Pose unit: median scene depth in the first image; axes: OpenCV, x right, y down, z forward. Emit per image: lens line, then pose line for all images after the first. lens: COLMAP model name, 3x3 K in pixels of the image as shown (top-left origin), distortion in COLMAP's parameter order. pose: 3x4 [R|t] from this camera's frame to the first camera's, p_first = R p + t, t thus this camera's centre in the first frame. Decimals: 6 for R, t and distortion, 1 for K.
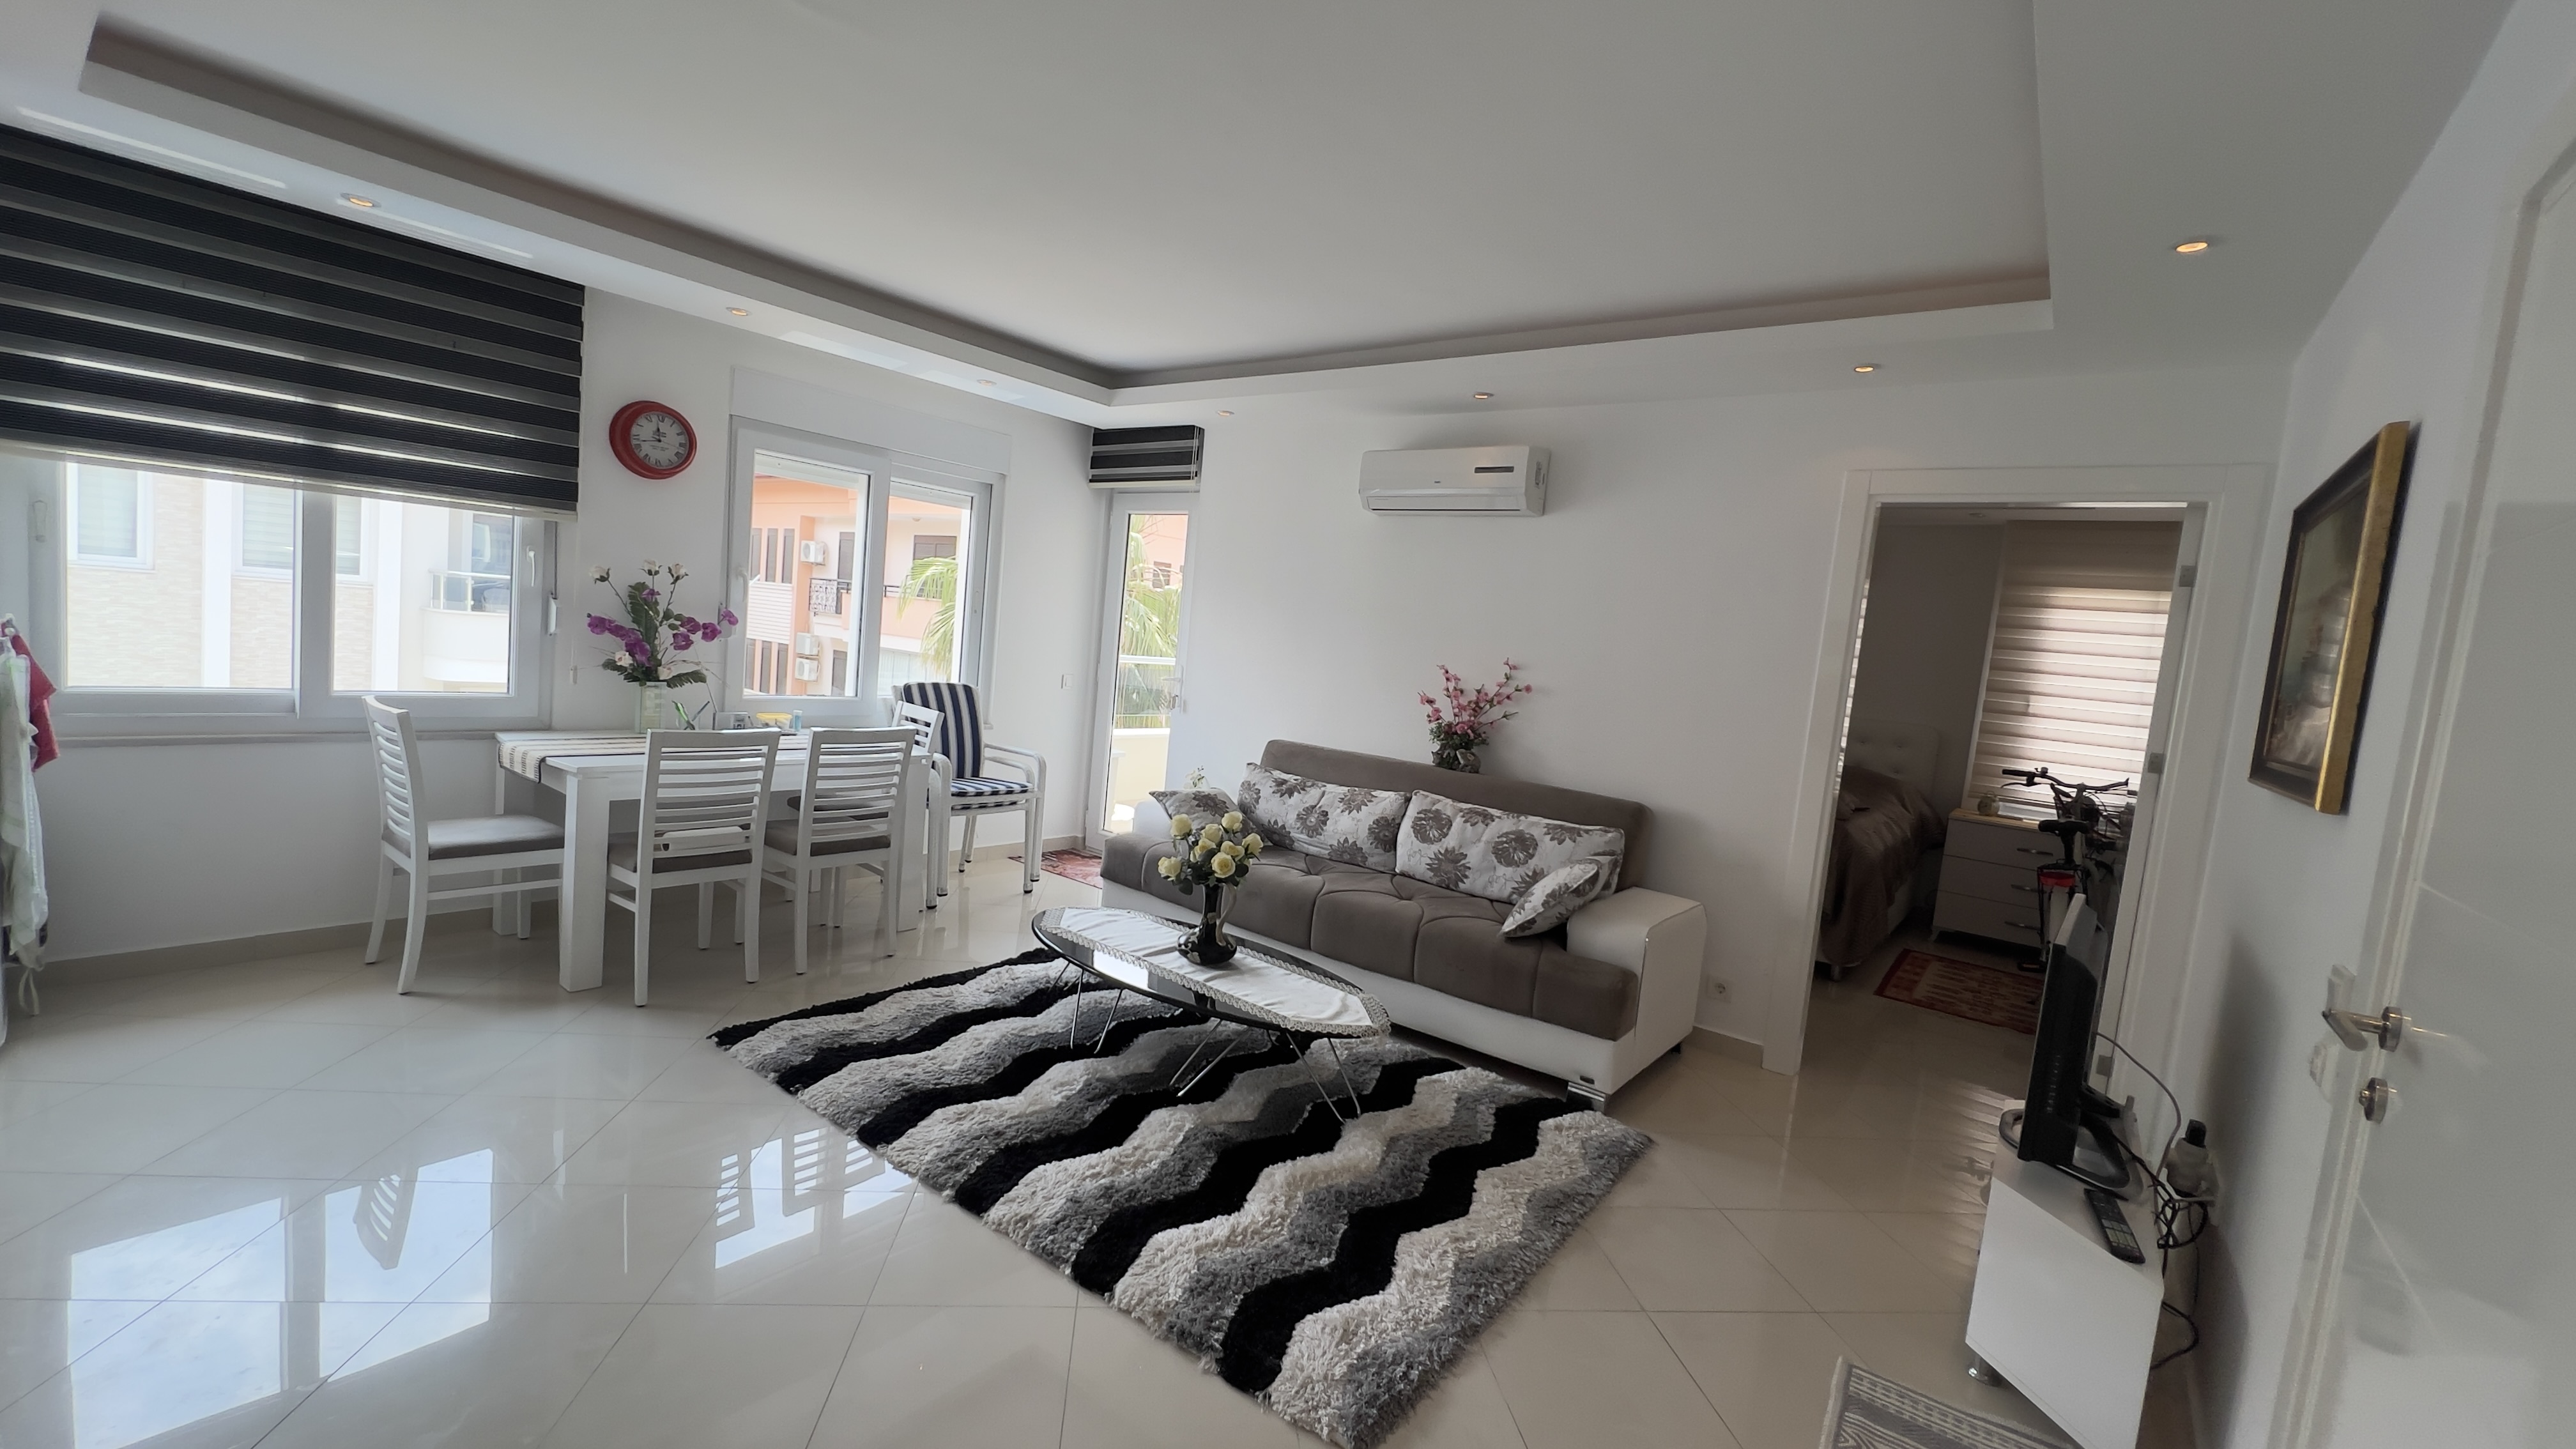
lens RADIAL K [[1026.8, 0, 1287.5], [0, 1026.8, 721.3], [0, 0, 1]] dist [-0.000762, 0.000226]
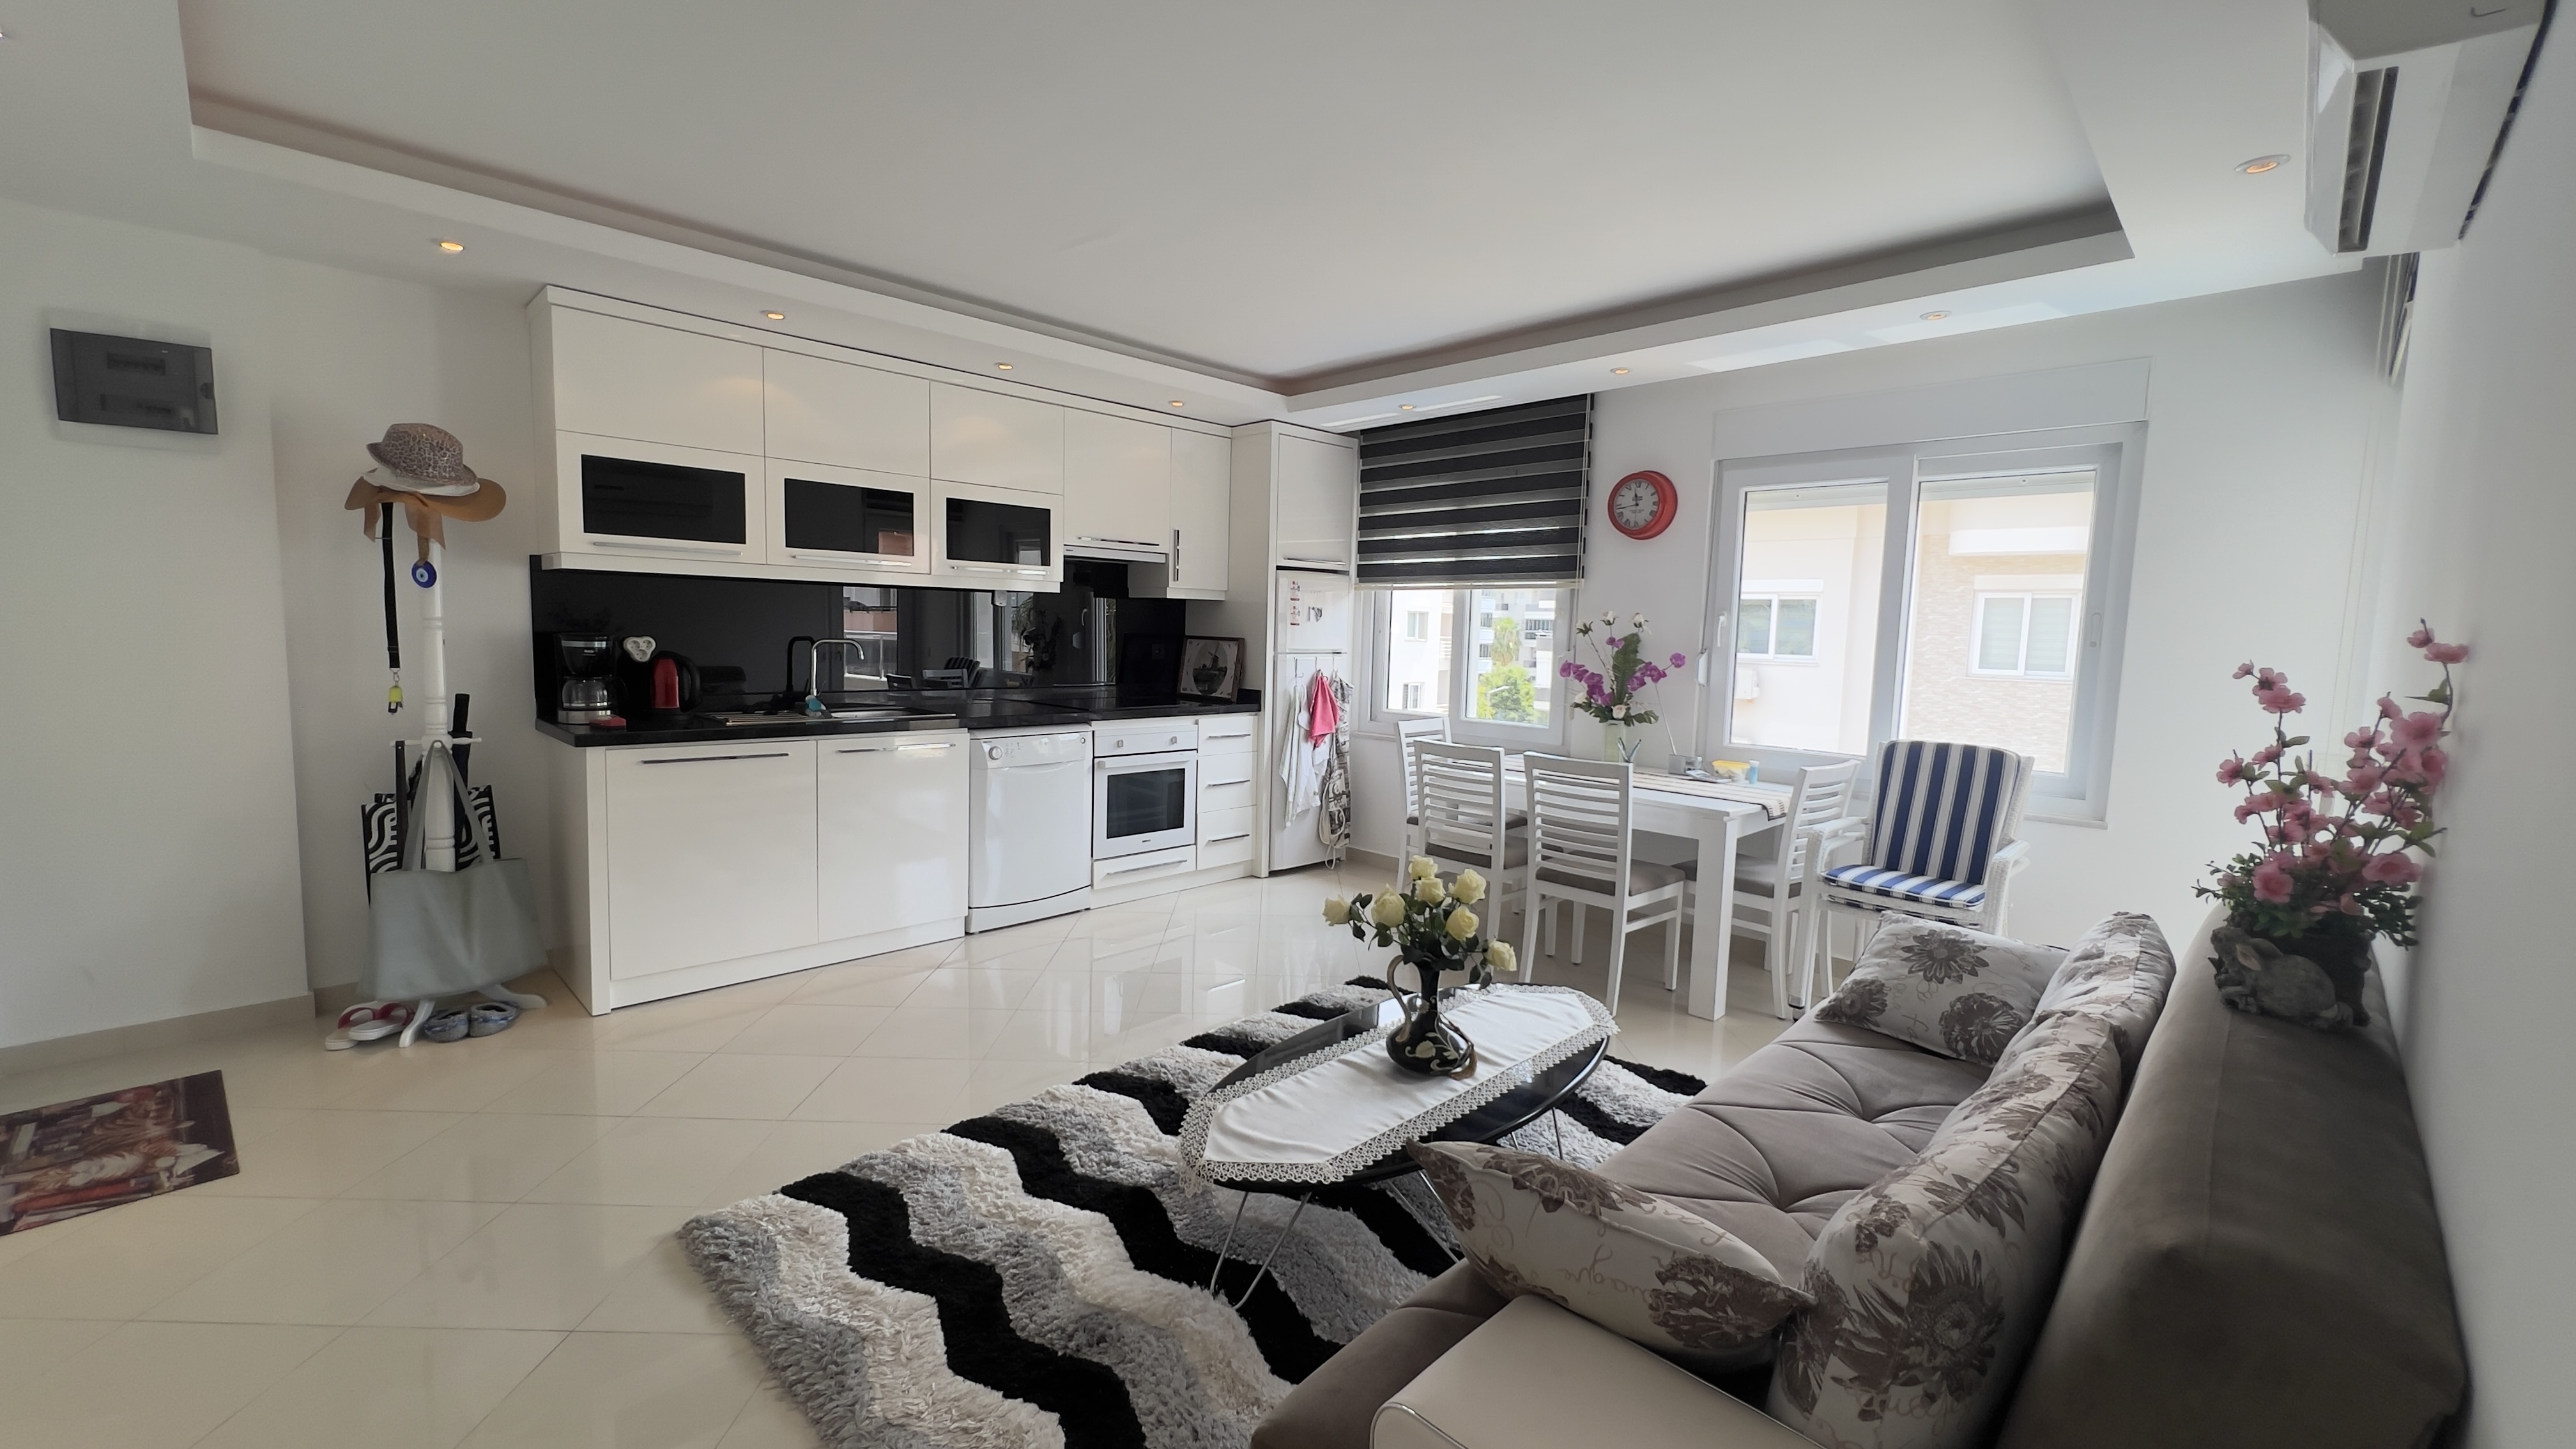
lens RADIAL K [[1026.8, 0, 1287.5], [0, 1026.8, 721.3], [0, 0, 1]] dist [-0.000762, 0.000226]
pose [[-0.117174, -0.006157, -0.993092, 0.561987], [-0.121824, 0.992518, 0.008220, -0.002846], [0.985611, 0.121945, -0.117048, 0.820820]]
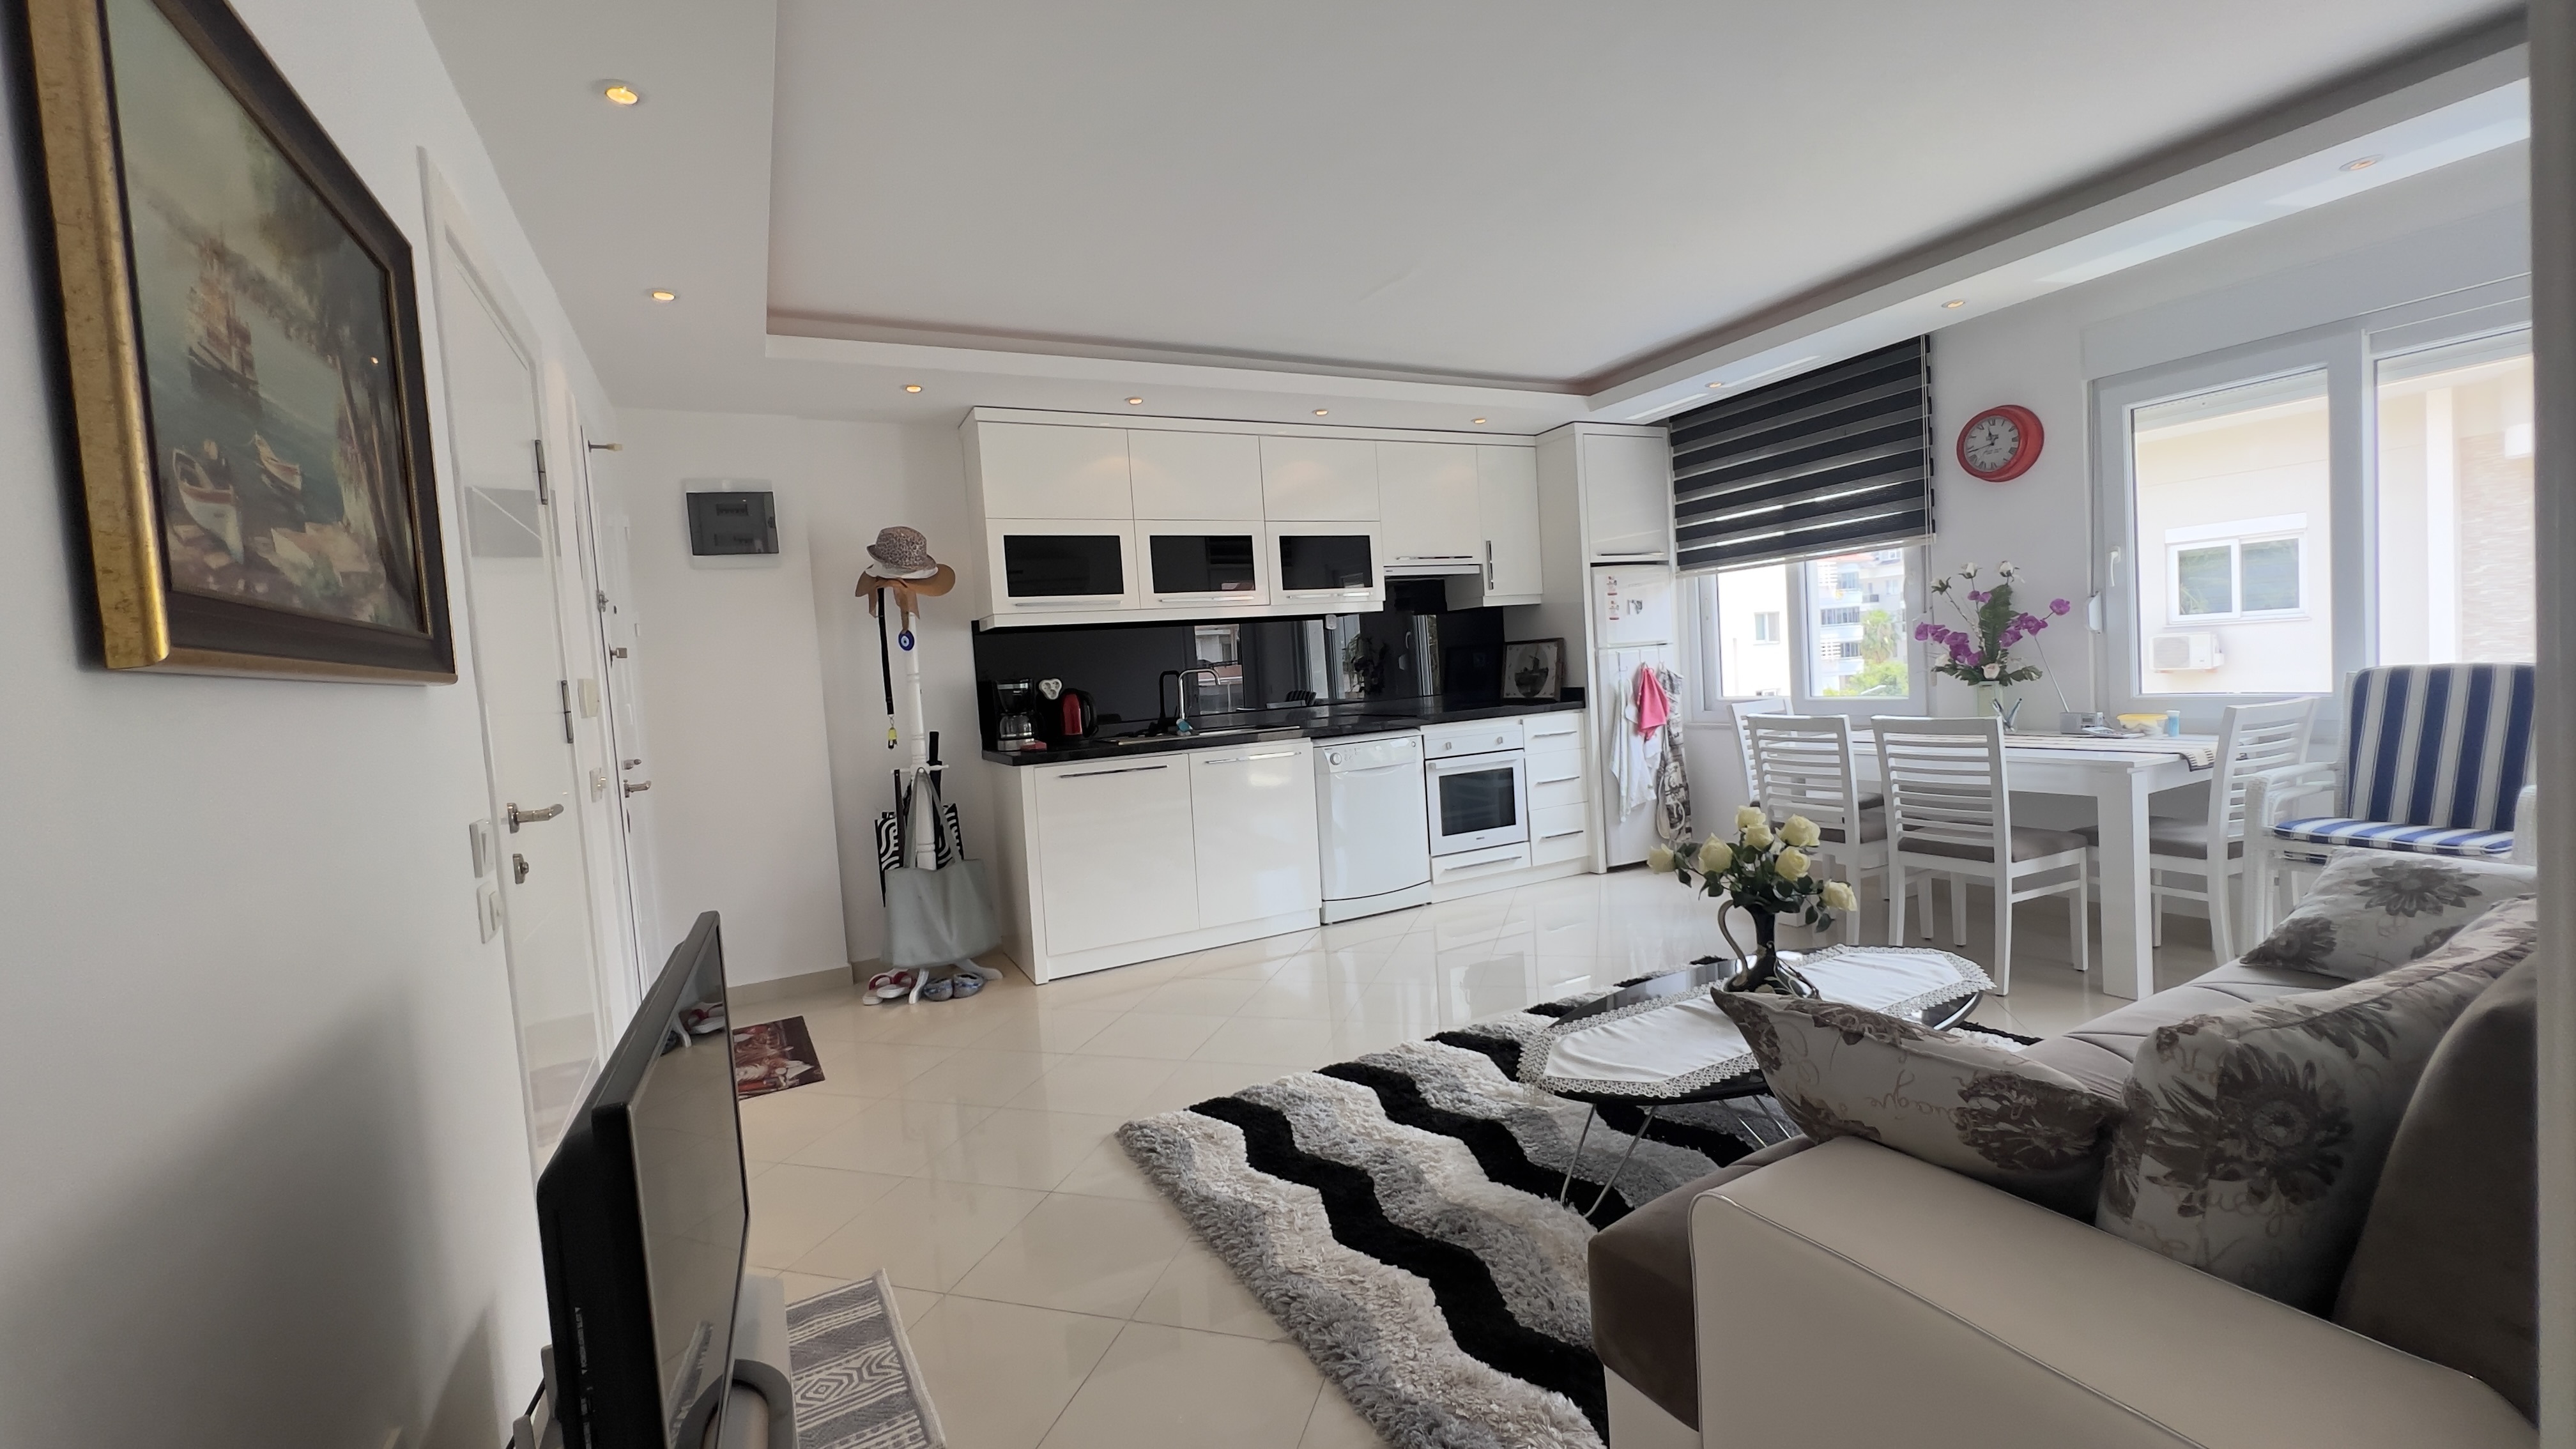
lens RADIAL K [[1026.8, 0, 1287.5], [0, 1026.8, 721.3], [0, 0, 1]] dist [-0.000762, 0.000226]
pose [[-0.424585, -0.019075, -0.905187, 0.628997], [-0.048159, 0.998838, 0.001541, 0.035197], [0.904106, 0.044247, -0.425010, 0.849337]]
